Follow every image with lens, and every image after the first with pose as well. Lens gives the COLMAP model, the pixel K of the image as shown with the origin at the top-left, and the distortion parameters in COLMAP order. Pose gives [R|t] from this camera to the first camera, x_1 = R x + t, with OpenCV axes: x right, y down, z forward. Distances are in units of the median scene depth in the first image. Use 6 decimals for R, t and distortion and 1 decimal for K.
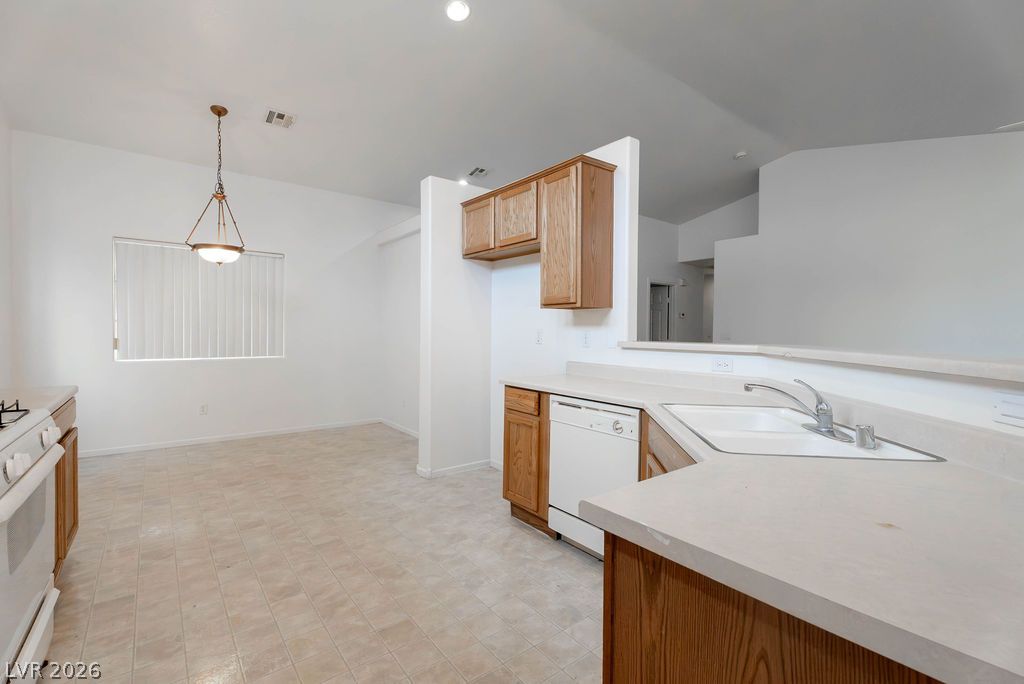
lens RADIAL K [[457.3, 0, 509.3], [0, 457.3, 336.9], [0, 0, 1]] dist [0.000115, 0.000290]
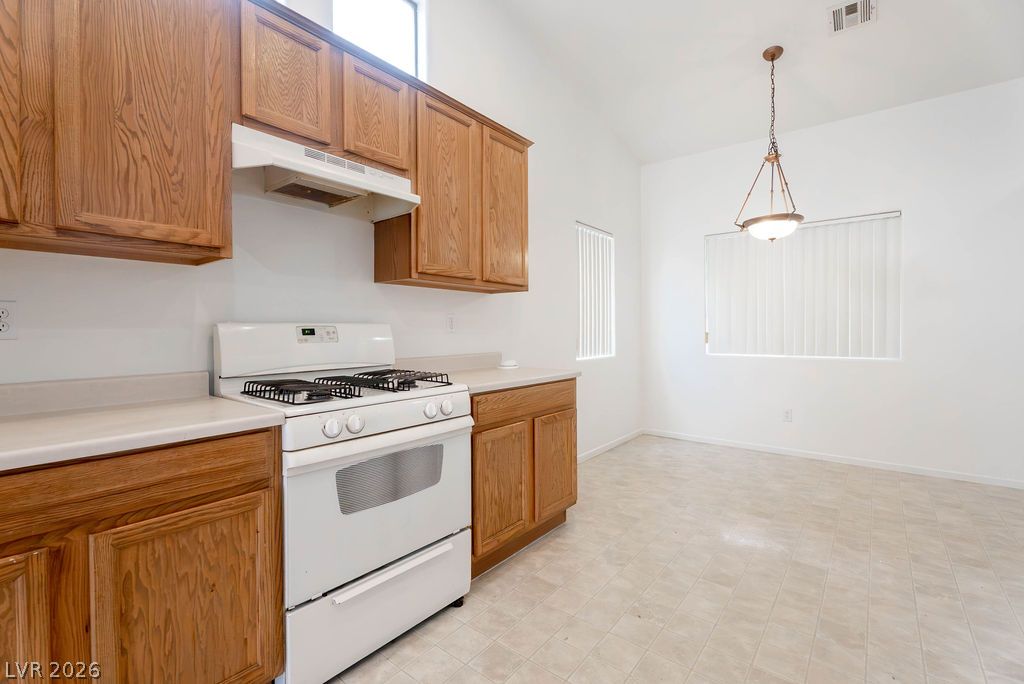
lens RADIAL K [[458.1, 0, 508.8], [0, 458.1, 334.4], [0, 0, 1]] dist [0.001508, -0.000071]
pose [[0.228643, 0.000012, -0.973510, 0.061452], [-0.005448, 0.999984, -0.001267, 0.013713], [0.973495, 0.005593, 0.228640, 0.373710]]
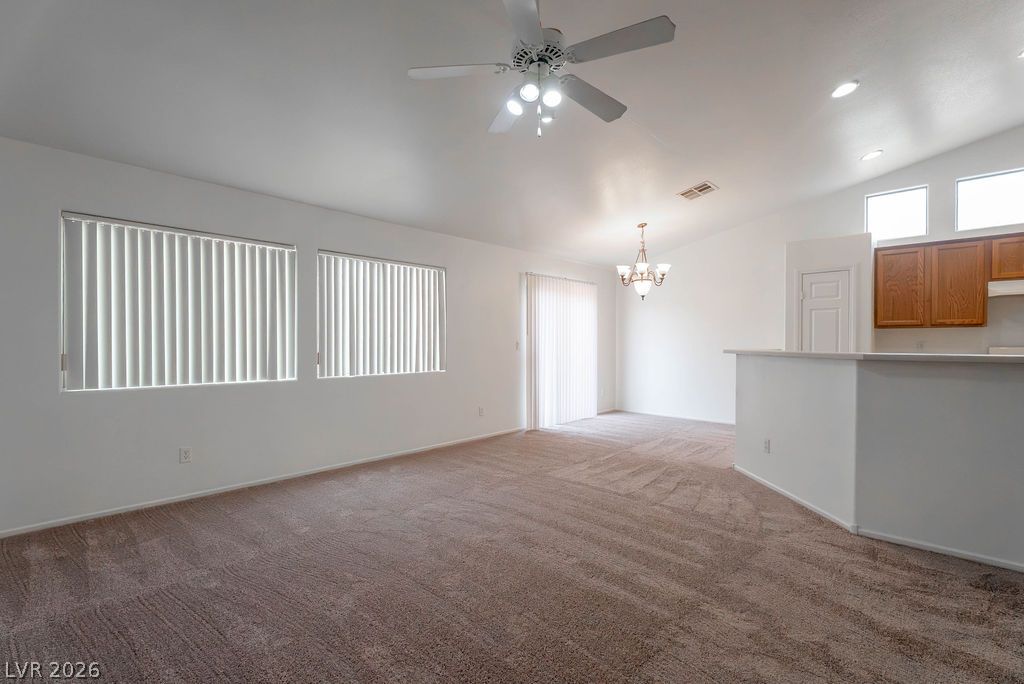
lens RADIAL K [[457.0, 0, 509.3], [0, 457.0, 346.0], [0, 0, 1]] dist [0.000787, 0.000141]
pose [[-0.988646, -0.009088, -0.149990, 1.089304], [-0.011832, 0.999778, 0.017410, -0.005116], [0.149799, 0.018987, -0.988534, 1.271244]]
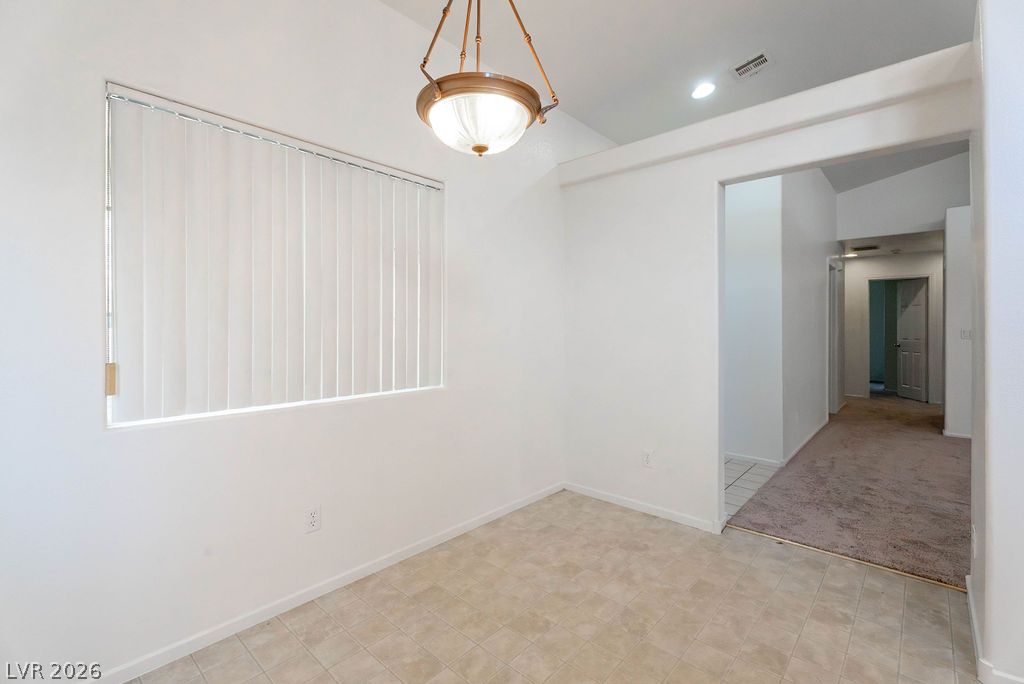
lens RADIAL K [[456.8, 0, 507.7], [0, 456.8, 327.4], [0, 0, 1]] dist [0.001773, -0.000432]
pose [[0.985933, -0.009090, 0.166896, -0.709552], [0.011341, 0.999857, -0.012540, -0.020932], [-0.166758, 0.014256, 0.985895, 0.686097]]
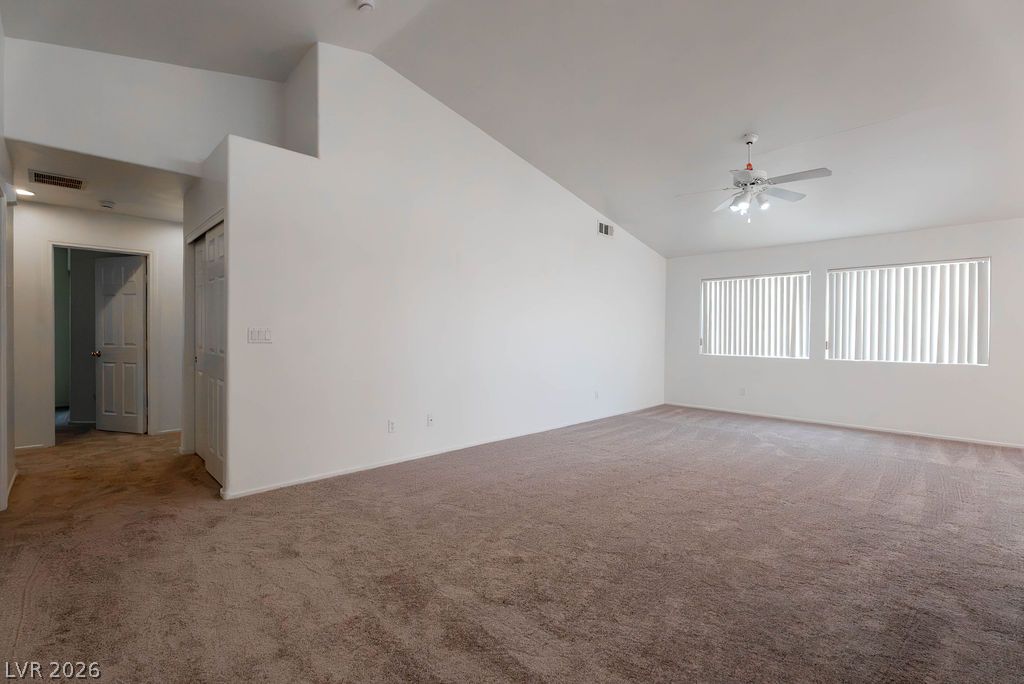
lens RADIAL K [[456.3, 0, 510.4], [0, 456.3, 339.4], [0, 0, 1]] dist [0.000498, -0.000595]
pose [[-0.114426, -0.022717, 0.993172, -0.094691], [0.004696, 0.999715, 0.023407, -0.013963], [-0.993421, 0.007342, -0.114286, 1.389959]]
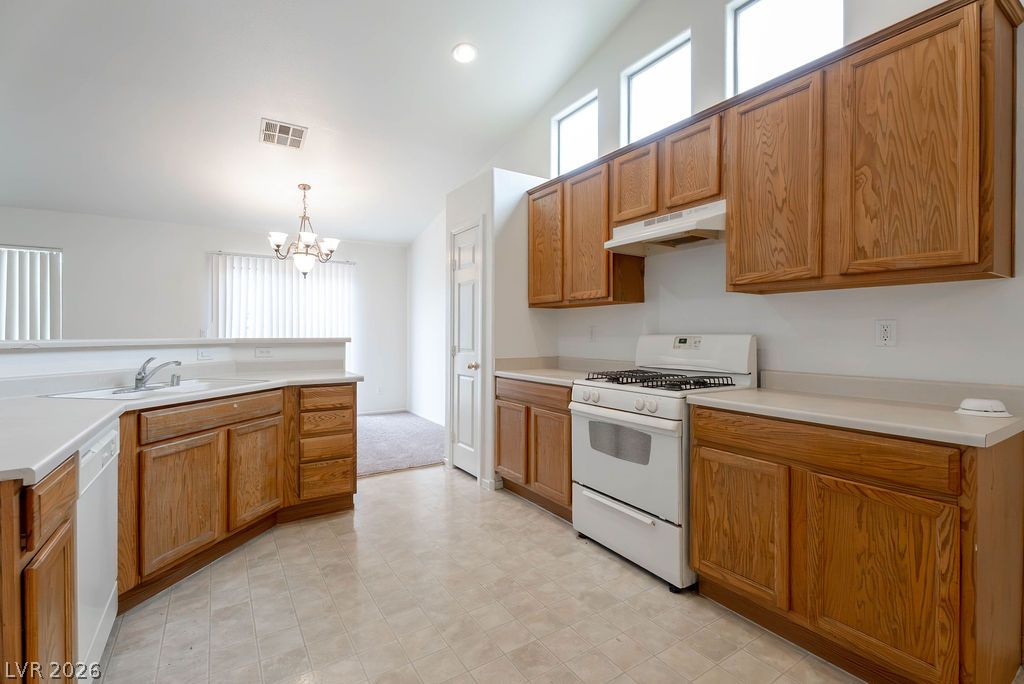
lens RADIAL K [[458.1, 0, 508.8], [0, 458.1, 334.4], [0, 0, 1]] dist [0.001508, -0.000071]
pose [[-0.995561, -0.009934, 0.093591, -0.294788], [-0.008681, 0.999867, 0.013785, -0.006301], [-0.093716, 0.012911, -0.995515, 1.009847]]
